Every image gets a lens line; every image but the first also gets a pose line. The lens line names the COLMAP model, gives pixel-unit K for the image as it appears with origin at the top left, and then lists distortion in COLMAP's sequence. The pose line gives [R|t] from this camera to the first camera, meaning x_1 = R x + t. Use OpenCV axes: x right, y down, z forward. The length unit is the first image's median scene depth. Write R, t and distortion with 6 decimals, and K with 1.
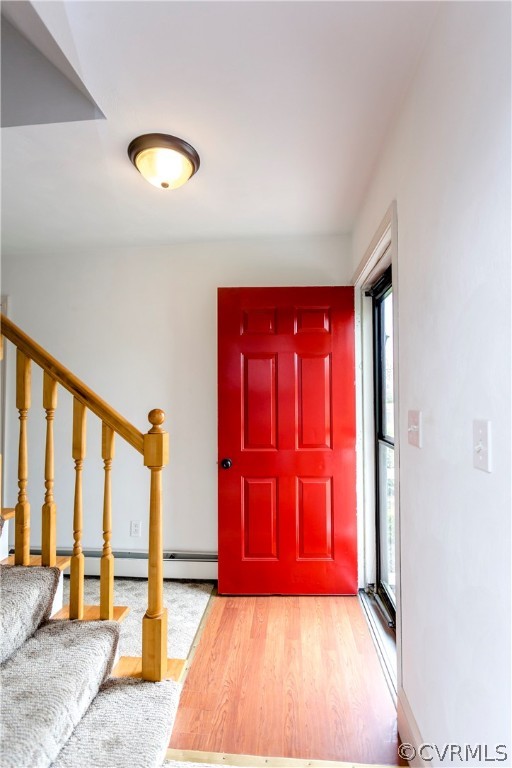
lens RADIAL K [[363.4, 0, 256.0], [0, 363.4, 384.0], [0, 0, 1]] dist [0.000587, 0.001221]
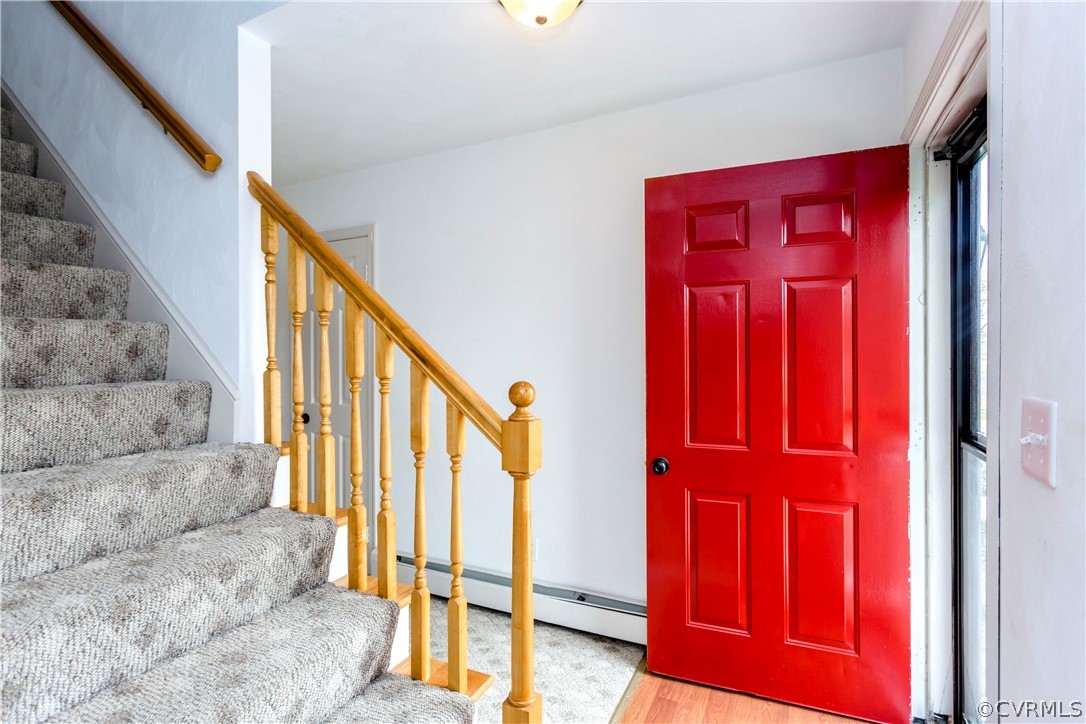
lens RADIAL K [[527.0, 0, 546.8], [0, 527.0, 349.7], [0, 0, 1]] dist [-0.000401, 0.000510]
pose [[0.931820, -0.001738, -0.362917, 0.076788], [0.015781, 0.999237, 0.035735, -0.014730], [0.362578, -0.039026, 0.931136, 0.128505]]
